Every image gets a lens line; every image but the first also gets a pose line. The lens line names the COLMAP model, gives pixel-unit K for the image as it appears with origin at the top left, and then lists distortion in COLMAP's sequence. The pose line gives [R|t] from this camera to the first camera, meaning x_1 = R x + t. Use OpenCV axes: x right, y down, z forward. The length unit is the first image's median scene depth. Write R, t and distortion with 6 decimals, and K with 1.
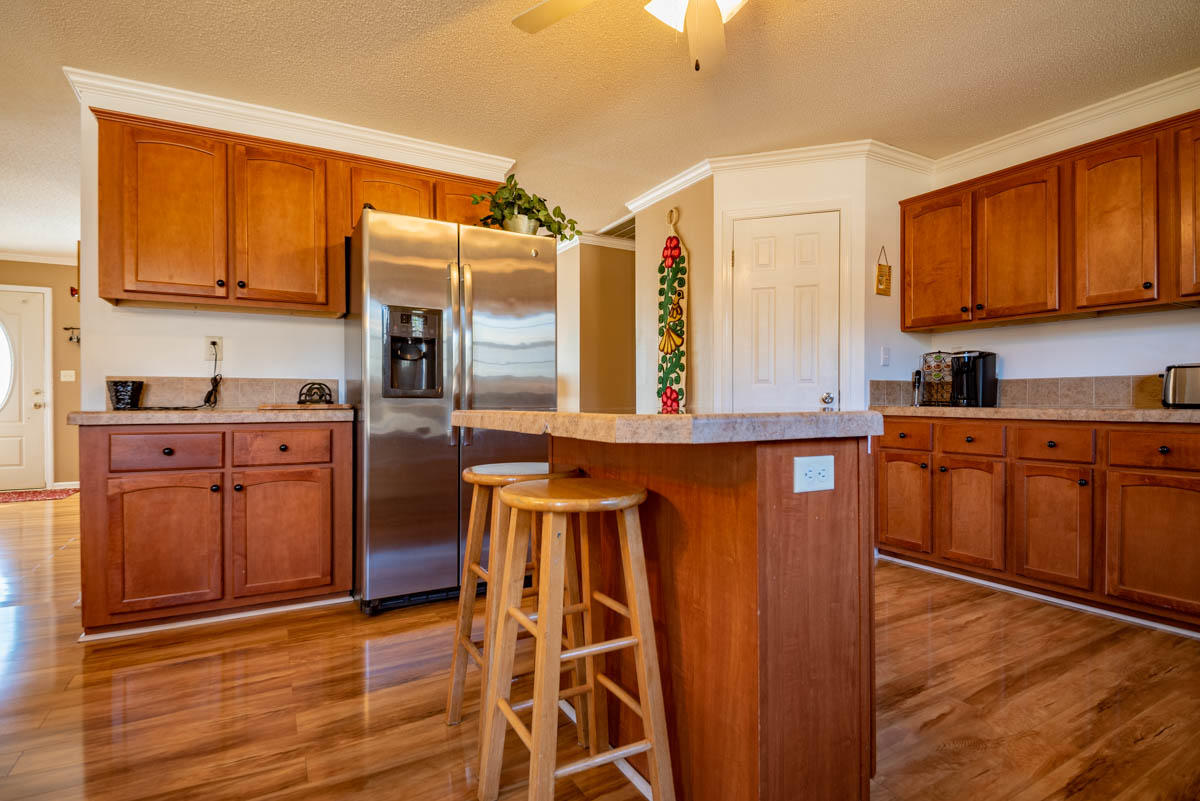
lens RADIAL K [[591.1, 0, 600.4], [0, 591.1, 405.5], [0, 0, 1]] dist [-0.003182, -0.000380]
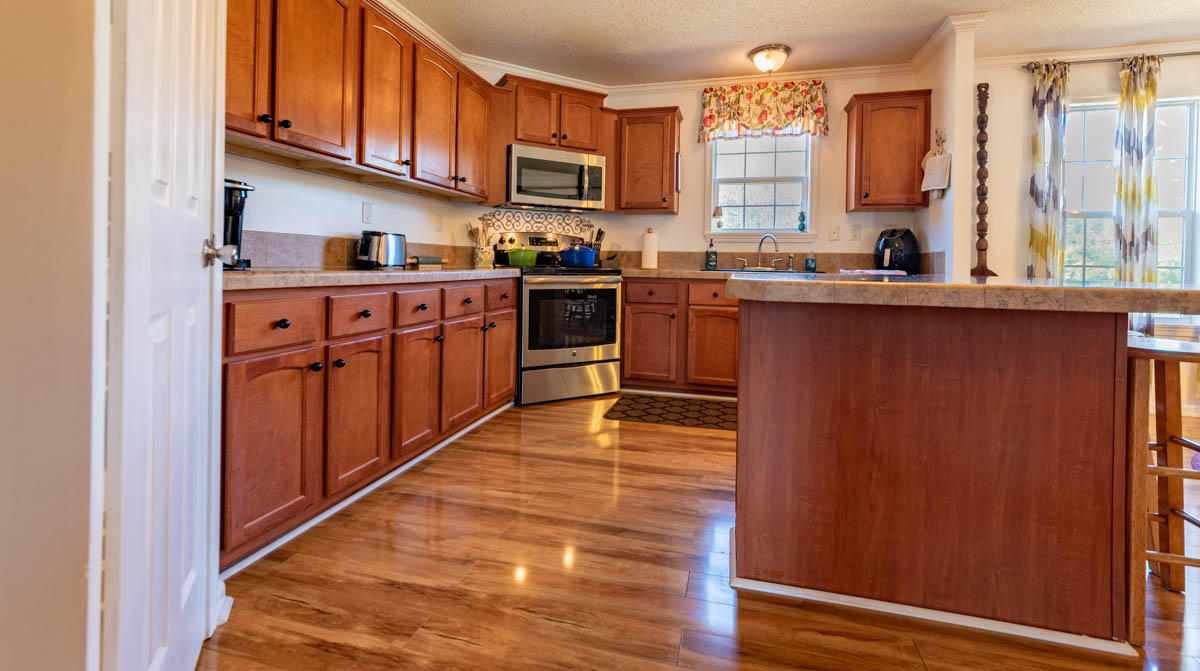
lens RADIAL K [[504.8, 0, 604.4], [0, 504.8, 267.8], [0, 0, 1]] dist [-0.000094, 0.000965]
pose [[-0.713938, -0.011708, 0.700111, -0.039572], [-0.006345, 0.999927, 0.010251, -0.009151], [-0.700180, 0.002877, -0.713961, 1.281575]]
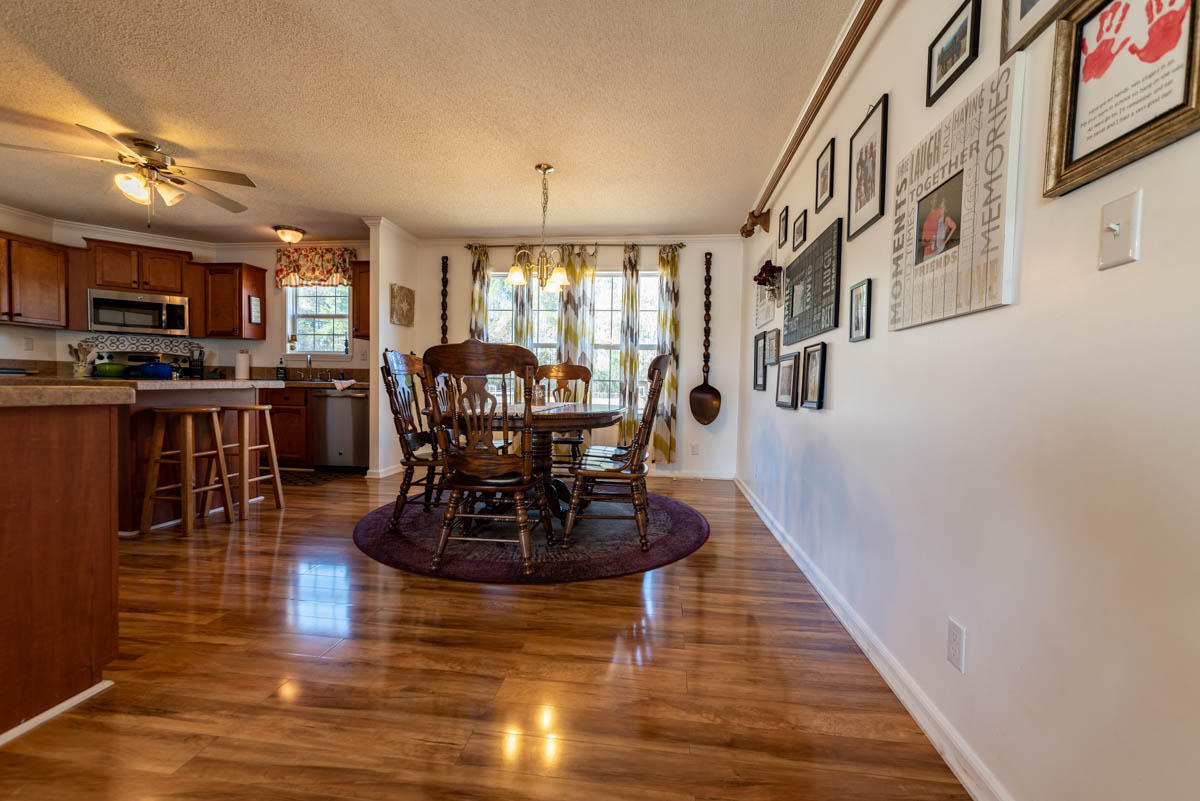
lens RADIAL K [[488.7, 0, 600.3], [0, 488.7, 405.2], [0, 0, 1]] dist [0.001463, -0.007973]
pose [[-0.805067, -0.038090, 0.591960, -1.377243], [-0.012259, 0.998791, 0.047595, 0.001111], [-0.593058, 0.031060, -0.804561, 0.878259]]
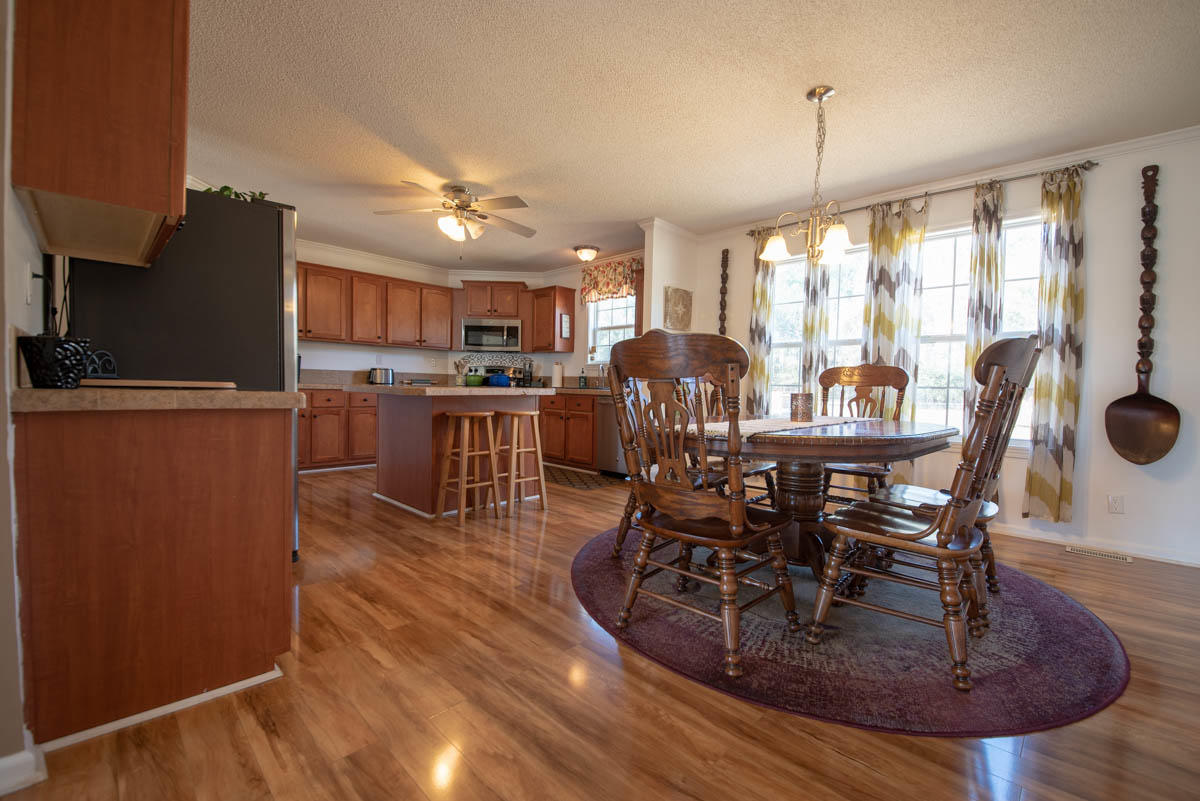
lens RADIAL K [[488.7, 0, 603.0], [0, 488.7, 406.9], [0, 0, 1]] dist [0.001463, -0.007973]
pose [[-0.285014, -0.042111, 0.957598, -1.278746], [-0.011073, 0.999112, 0.040641, 0.003240], [-0.958459, 0.000980, -0.285228, 0.598628]]
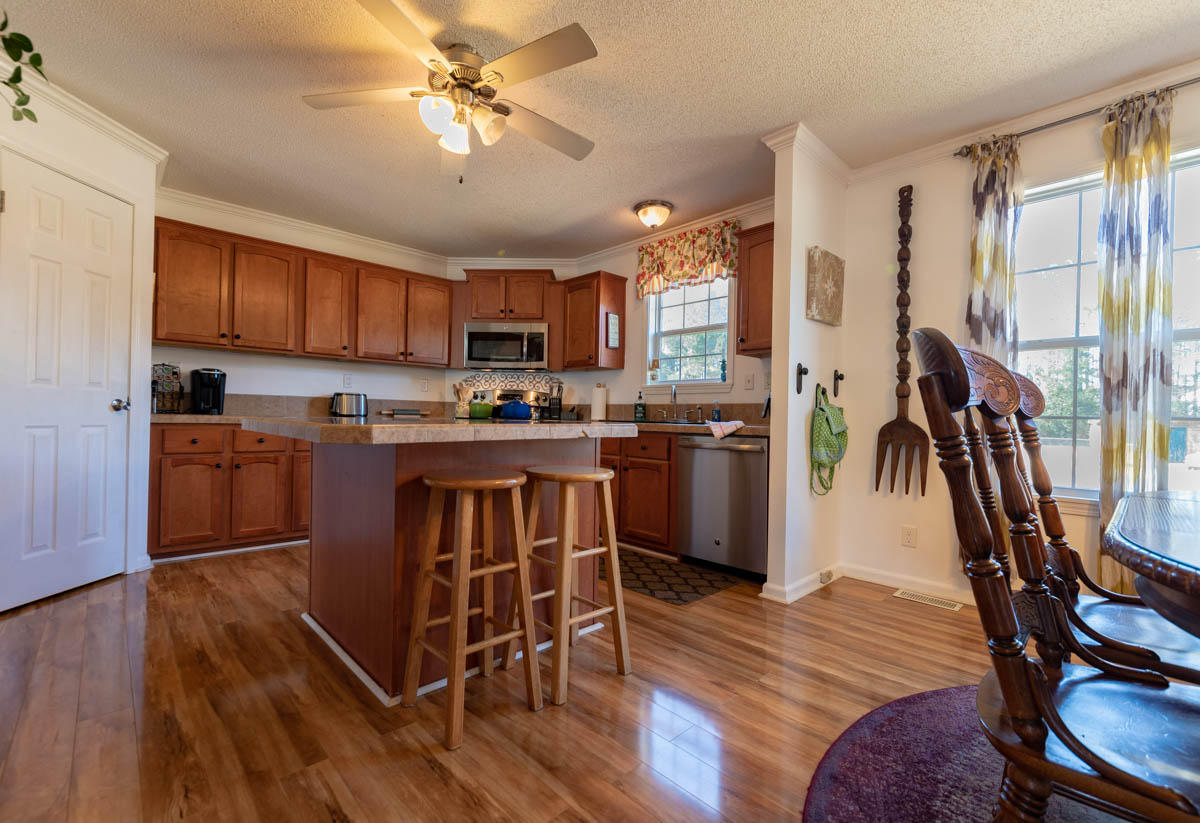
lens RADIAL K [[511.3, 0, 578.0], [0, 511.3, 418.8], [0, 0, 1]] dist [-0.010039, 0.006247]
pose [[-0.222936, -0.003875, 0.974825, -0.651899], [-0.009843, 0.999950, 0.001724, 0.000598], [-0.974783, -0.009211, -0.222963, 0.586634]]
